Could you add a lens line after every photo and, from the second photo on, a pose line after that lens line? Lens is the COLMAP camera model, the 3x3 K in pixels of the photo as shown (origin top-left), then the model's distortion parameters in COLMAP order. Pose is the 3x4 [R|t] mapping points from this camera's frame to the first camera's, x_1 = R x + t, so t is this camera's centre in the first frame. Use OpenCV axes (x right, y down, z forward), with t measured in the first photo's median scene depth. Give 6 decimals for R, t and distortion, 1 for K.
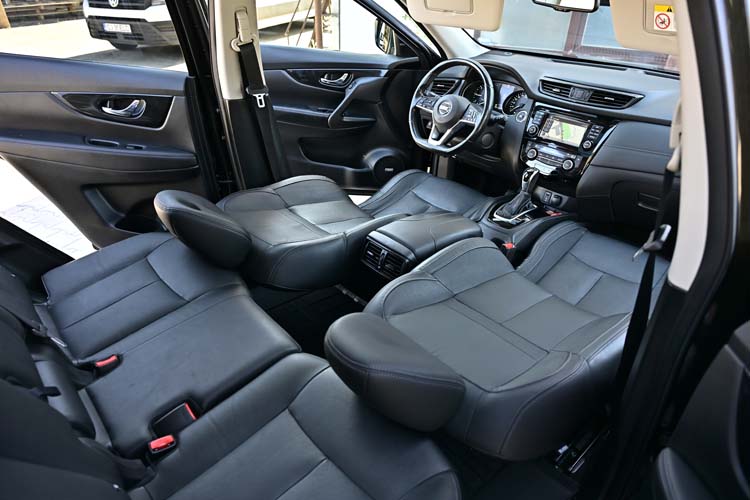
lens RADIAL K [[494.3, 0, 371.3], [0, 494.3, 253.4], [0, 0, 1]] dist [-0.005586, 0.001312]
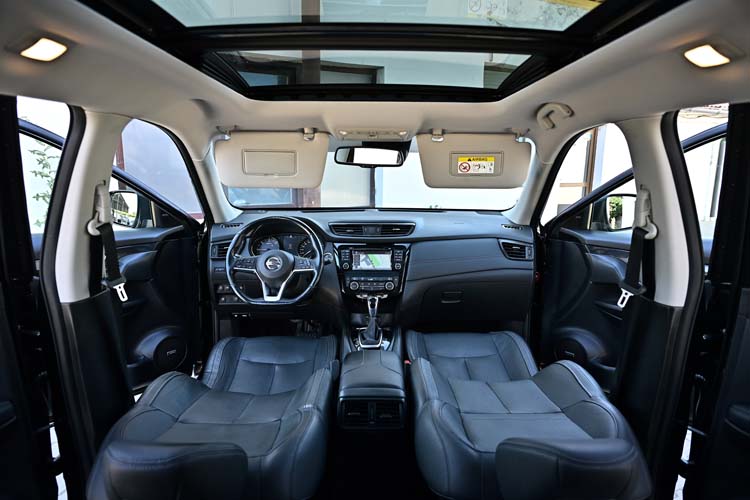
lens RADIAL K [[494.3, 0, 373.3], [0, 494.3, 248.3], [0, 0, 1]] dist [-0.005586, 0.001312]
pose [[0.657887, -0.163120, 0.735239, -0.455112], [0.390332, 0.908758, -0.147649, -0.097911], [-0.644069, 0.384124, 0.661531, 0.204330]]
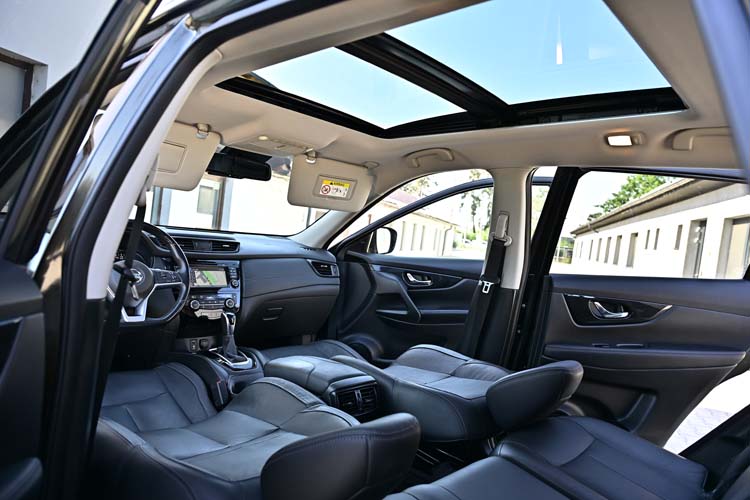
lens RADIAL K [[494.3, 0, 377.2], [0, 494.3, 249.5], [0, 0, 1]] dist [-0.005586, 0.001312]
pose [[-0.095029, -0.076129, 0.992559, -0.705335], [0.402744, 0.908886, 0.108270, -0.265340], [-0.910366, 0.410036, -0.055710, 0.676634]]
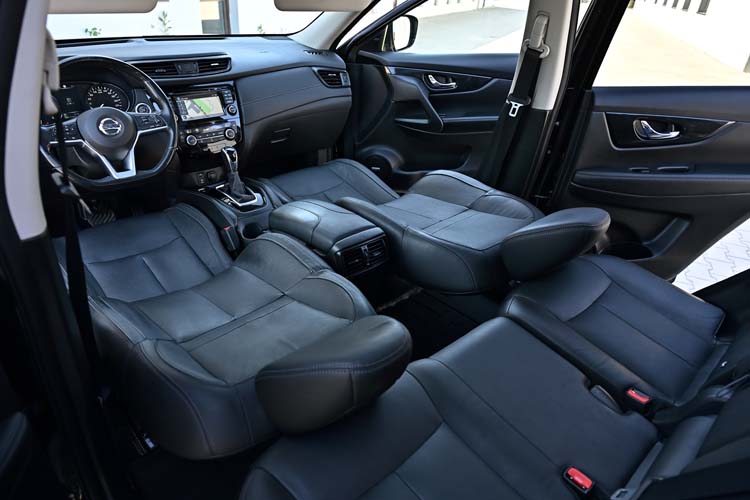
lens RADIAL K [[494.3, 0, 378.5], [0, 494.3, 255.1], [0, 0, 1]] dist [-0.005586, 0.001312]
pose [[-0.041836, -0.519933, 0.853182, -0.597251], [0.454743, 0.750447, 0.479624, -0.327743], [-0.889640, 0.408044, 0.205040, 0.589417]]
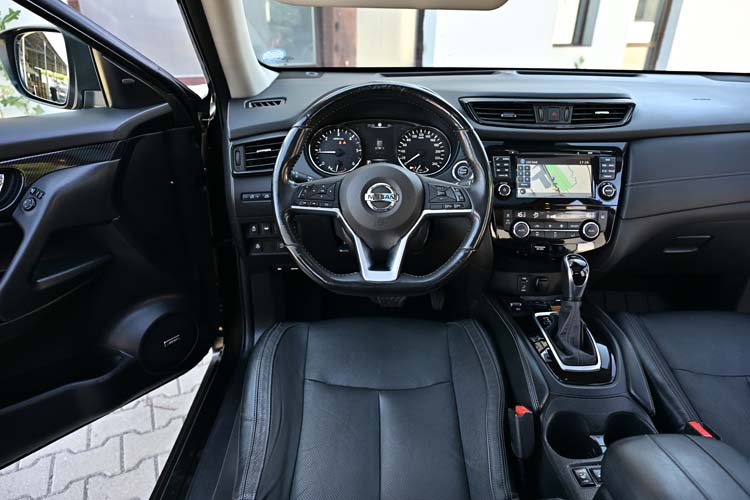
lens RADIAL K [[494.3, 0, 375.6], [0, 494.3, 246.8], [0, 0, 1]] dist [-0.005586, 0.001312]
pose [[0.655250, -0.344738, 0.672163, -0.168584], [0.388629, 0.916851, 0.091383, -0.301652], [-0.647776, 0.201343, 0.734743, 0.703406]]
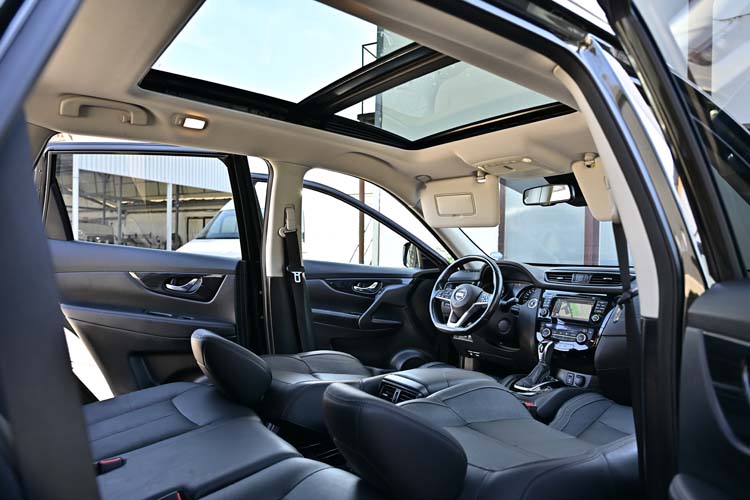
lens RADIAL K [[494.3, 0, 370.8], [0, 494.3, 249.3], [0, 0, 1]] dist [-0.005586, 0.001312]
pose [[0.996270, -0.005968, -0.086081, 0.044985], [-0.039731, 0.853834, -0.519027, 0.209381], [0.076597, 0.520511, 0.850412, -0.016447]]
